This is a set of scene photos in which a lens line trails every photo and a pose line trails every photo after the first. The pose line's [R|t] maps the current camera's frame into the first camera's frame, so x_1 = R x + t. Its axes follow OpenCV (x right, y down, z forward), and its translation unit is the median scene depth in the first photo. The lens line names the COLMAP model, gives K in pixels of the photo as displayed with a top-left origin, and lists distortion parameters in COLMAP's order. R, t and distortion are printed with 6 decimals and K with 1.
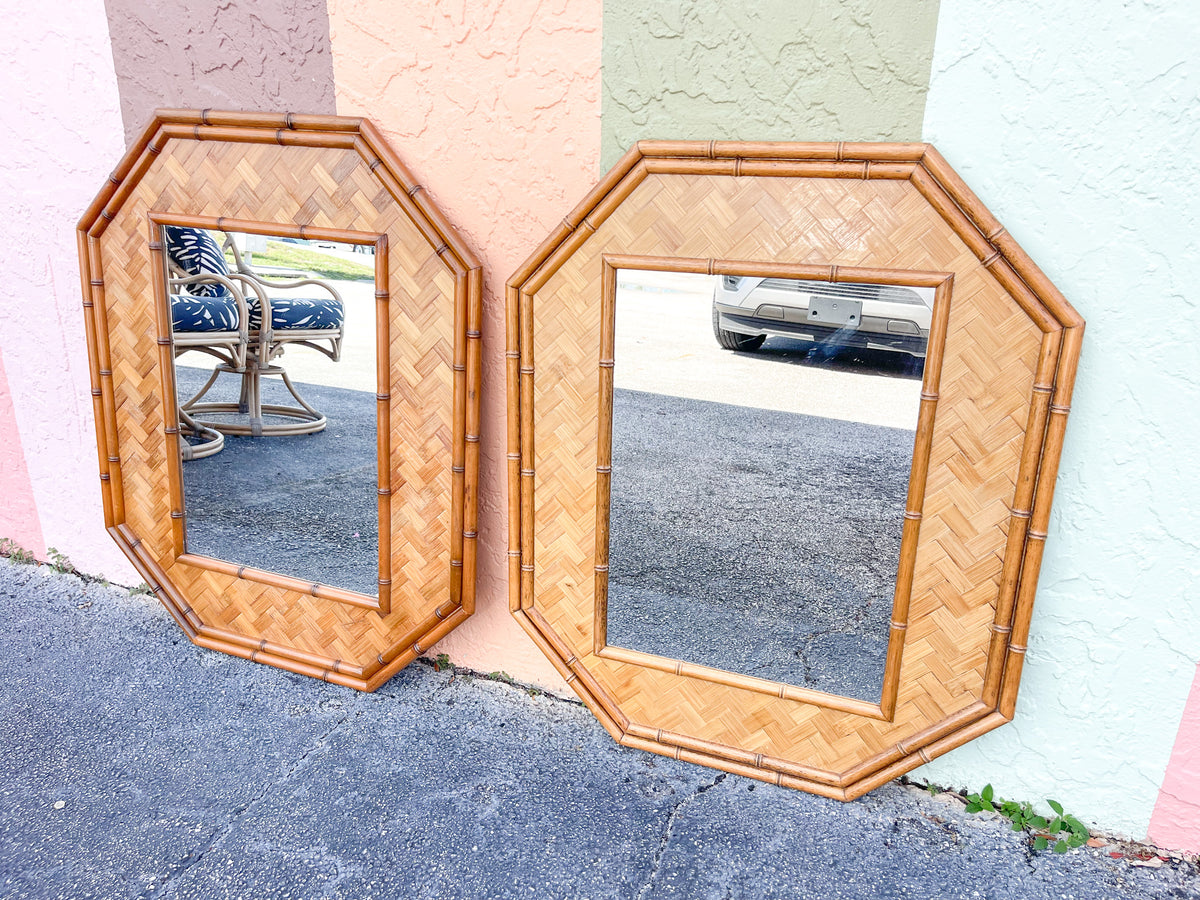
lens RADIAL K [[913.0, 0, 599.9], [0, 913.0, 454.3], [0, 0, 1]] dist [0.061615, -0.084653]
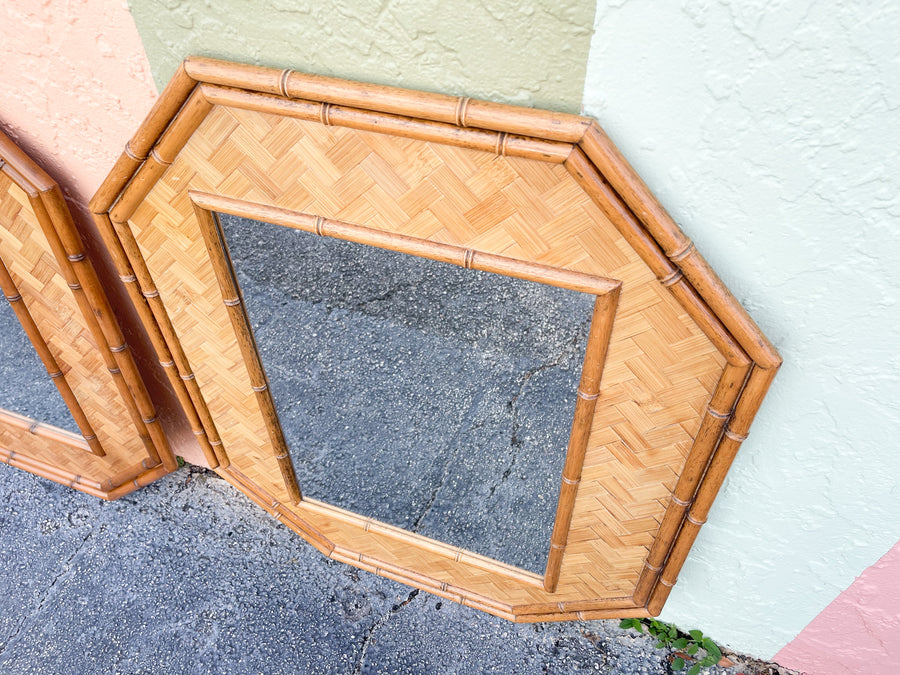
lens RADIAL K [[688.1, 0, 445.2], [0, 688.1, 337.5], [0, 0, 1]] dist [0.059599, -0.089748]
pose [[0.998921, -0.044516, -0.013217, 0.205849], [0.045501, 0.881472, 0.470040, -0.351159], [-0.009274, -0.470134, 0.882546, 0.405724]]
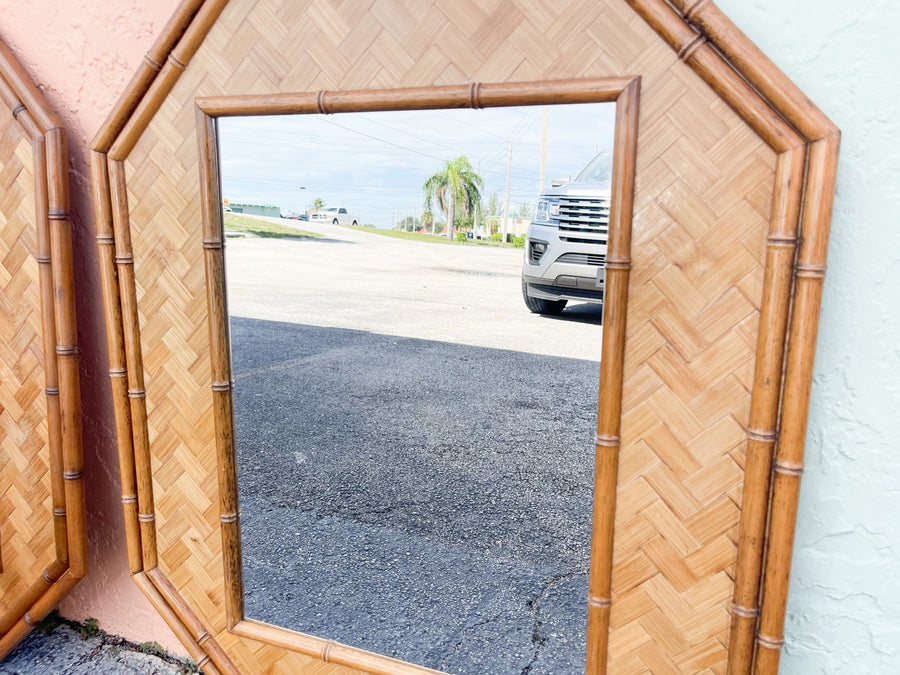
lens RADIAL K [[684.1, 0, 460.0], [0, 684.1, 329.9], [0, 0, 1]] dist [0.077598, -0.114780]
pose [[0.999926, -0.012107, -0.001145, 0.207255], [0.011915, 0.994180, -0.107069, 0.033988], [0.002435, 0.107048, 0.994251, 0.425837]]
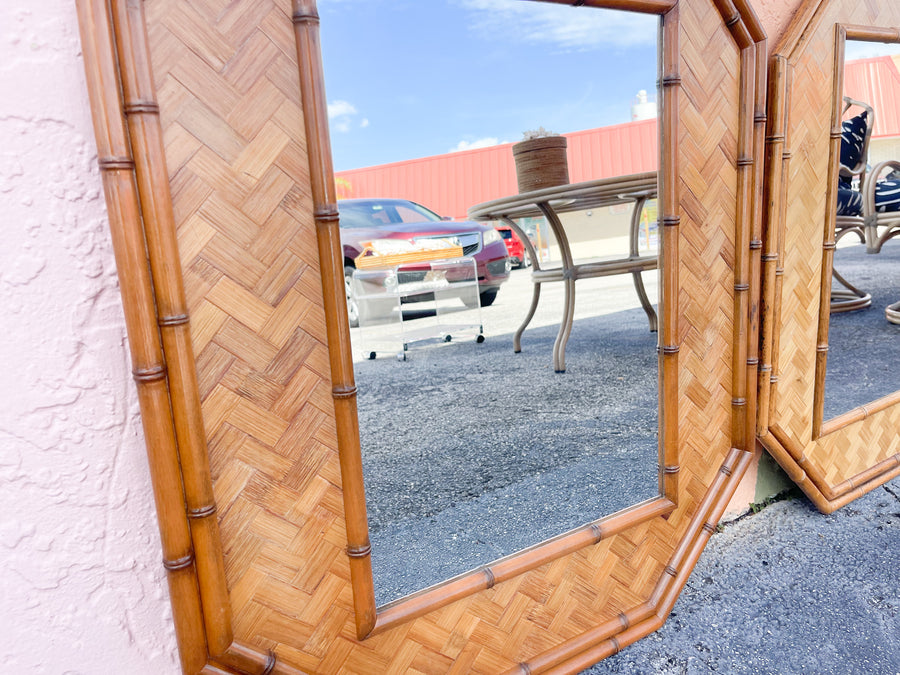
lens RADIAL K [[688.5, 0, 450.0], [0, 688.5, 337.5], [0, 0, 1]] dist [0.062836, -0.093833]
pose [[0.592317, -0.256252, 0.763869, -0.869883], [0.317691, 0.945543, 0.070855, -0.076042], [-0.740427, 0.200706, 0.641471, 0.844167]]
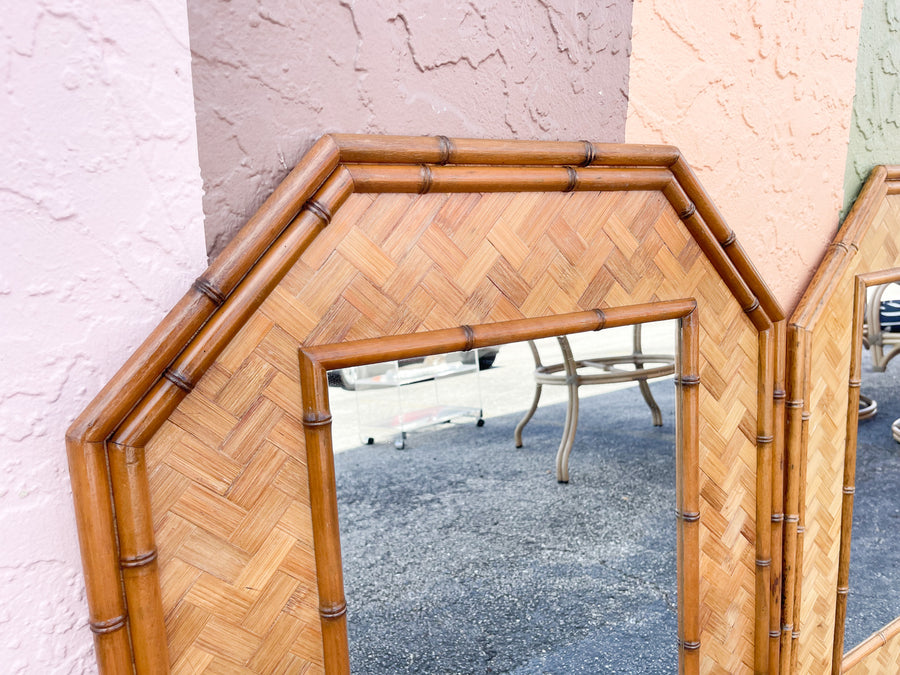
lens RADIAL K [[692.3, 0, 453.1], [0, 692.3, 335.6], [0, 0, 1]] dist [0.061918, -0.098989]
pose [[0.589544, -0.203200, 0.781759, -0.808370], [0.305357, 0.952083, 0.017194, -0.285779], [-0.747793, 0.228579, 0.623344, 0.819647]]
